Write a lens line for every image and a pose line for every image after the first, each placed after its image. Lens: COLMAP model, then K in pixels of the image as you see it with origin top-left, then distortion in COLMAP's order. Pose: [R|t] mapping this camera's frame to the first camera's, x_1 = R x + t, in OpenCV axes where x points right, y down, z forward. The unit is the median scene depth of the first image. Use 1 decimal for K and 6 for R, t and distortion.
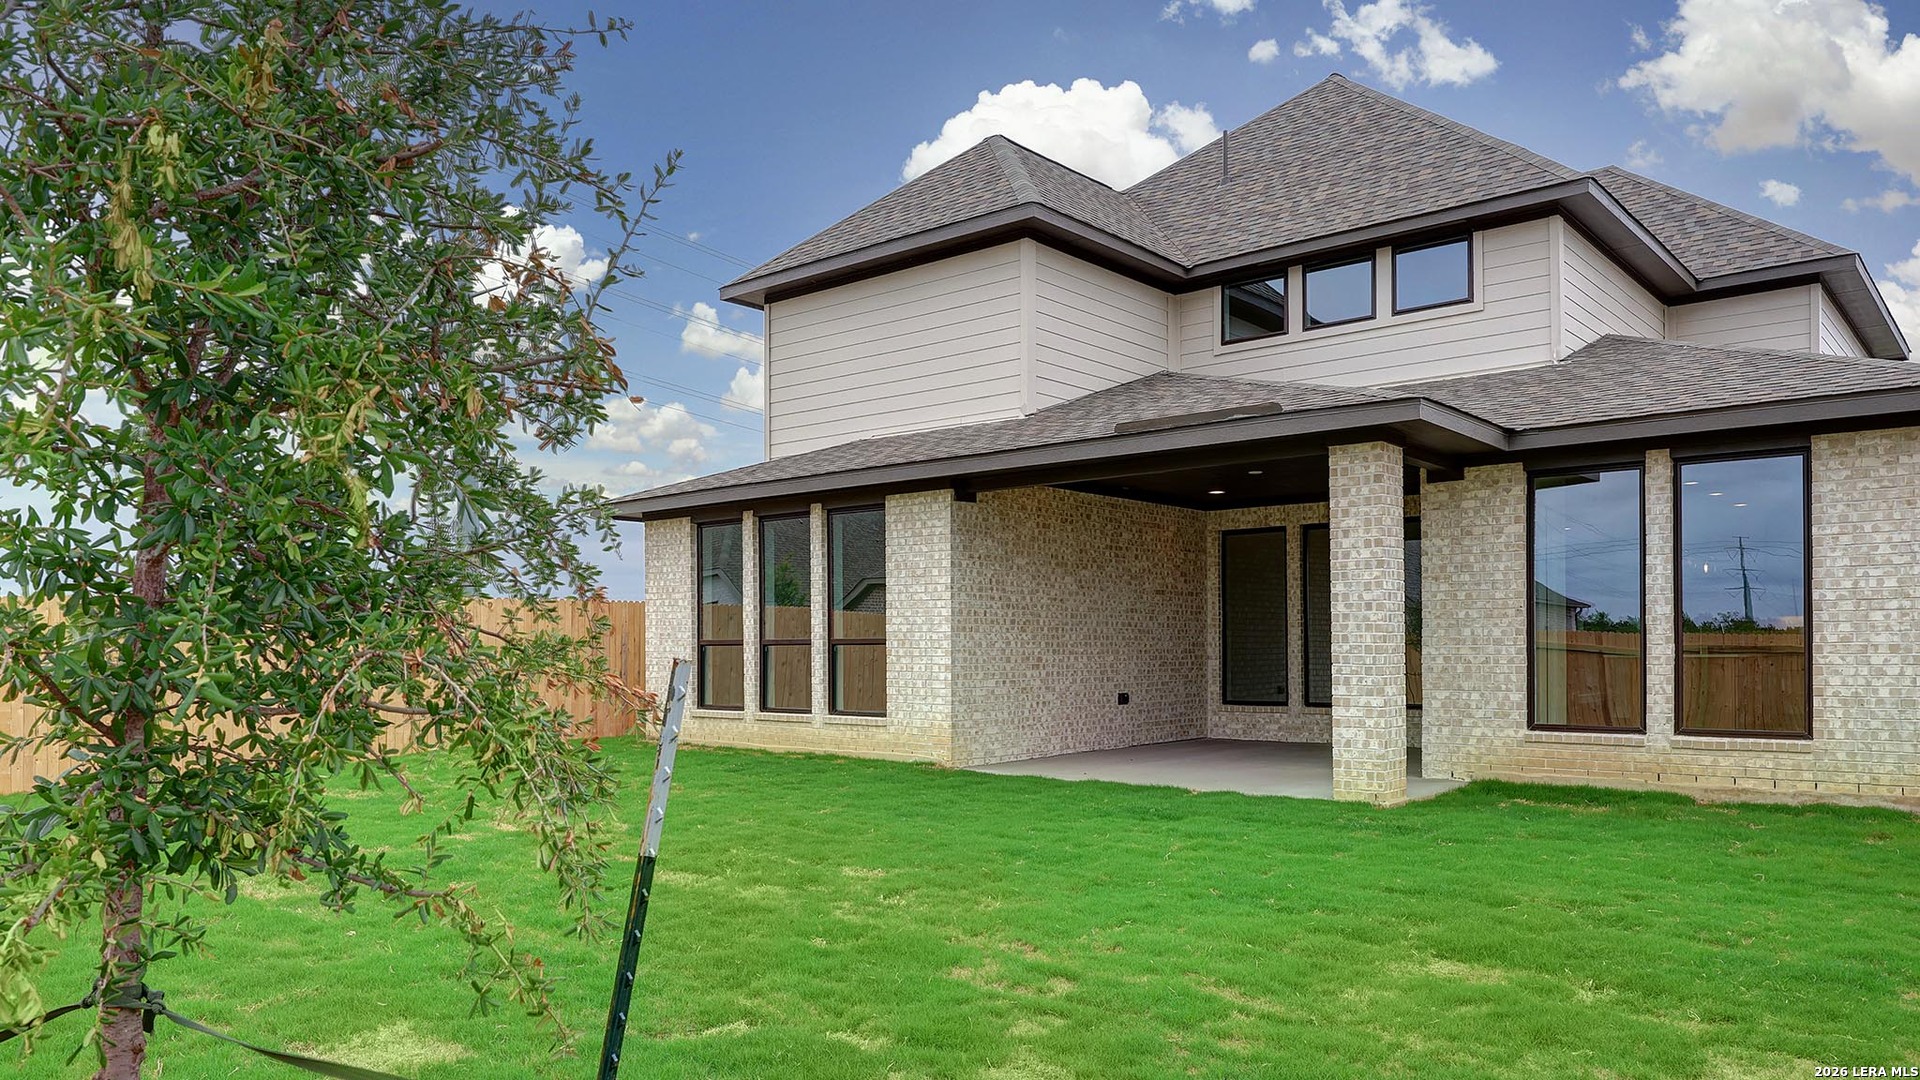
lens RADIAL K [[1296.8, 0, 960.0], [0, 1296.8, 540.0], [0, 0, 1]] dist [-0.000164, 0.000009]
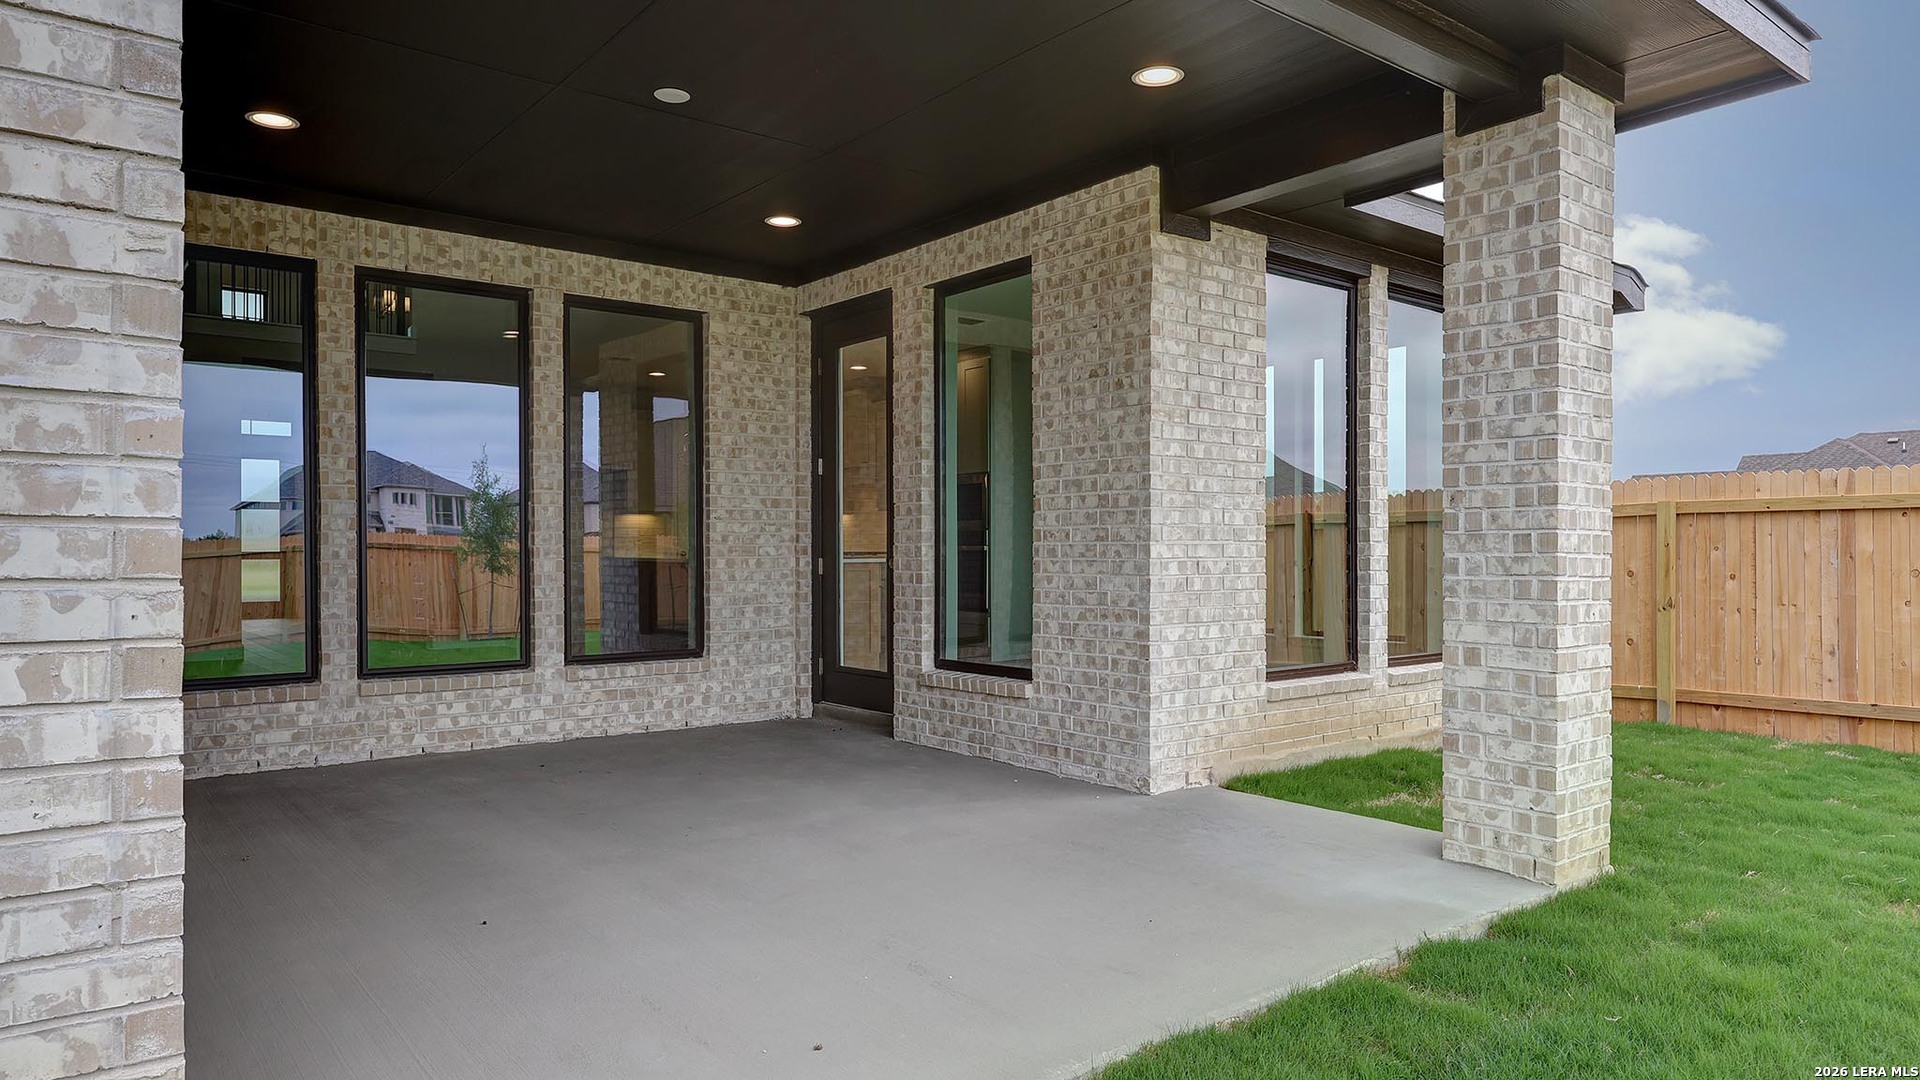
lens RADIAL K [[1203.0, 0, 960.0], [0, 1203.0, 540.0], [0, 0, 1]] dist [0.001757, 0.000303]
pose [[0.189682, 0.012487, 0.981766, -0.133357], [-0.080864, 0.996721, 0.002946, 0.087920], [-0.978510, -0.079948, 0.190069, 1.006573]]
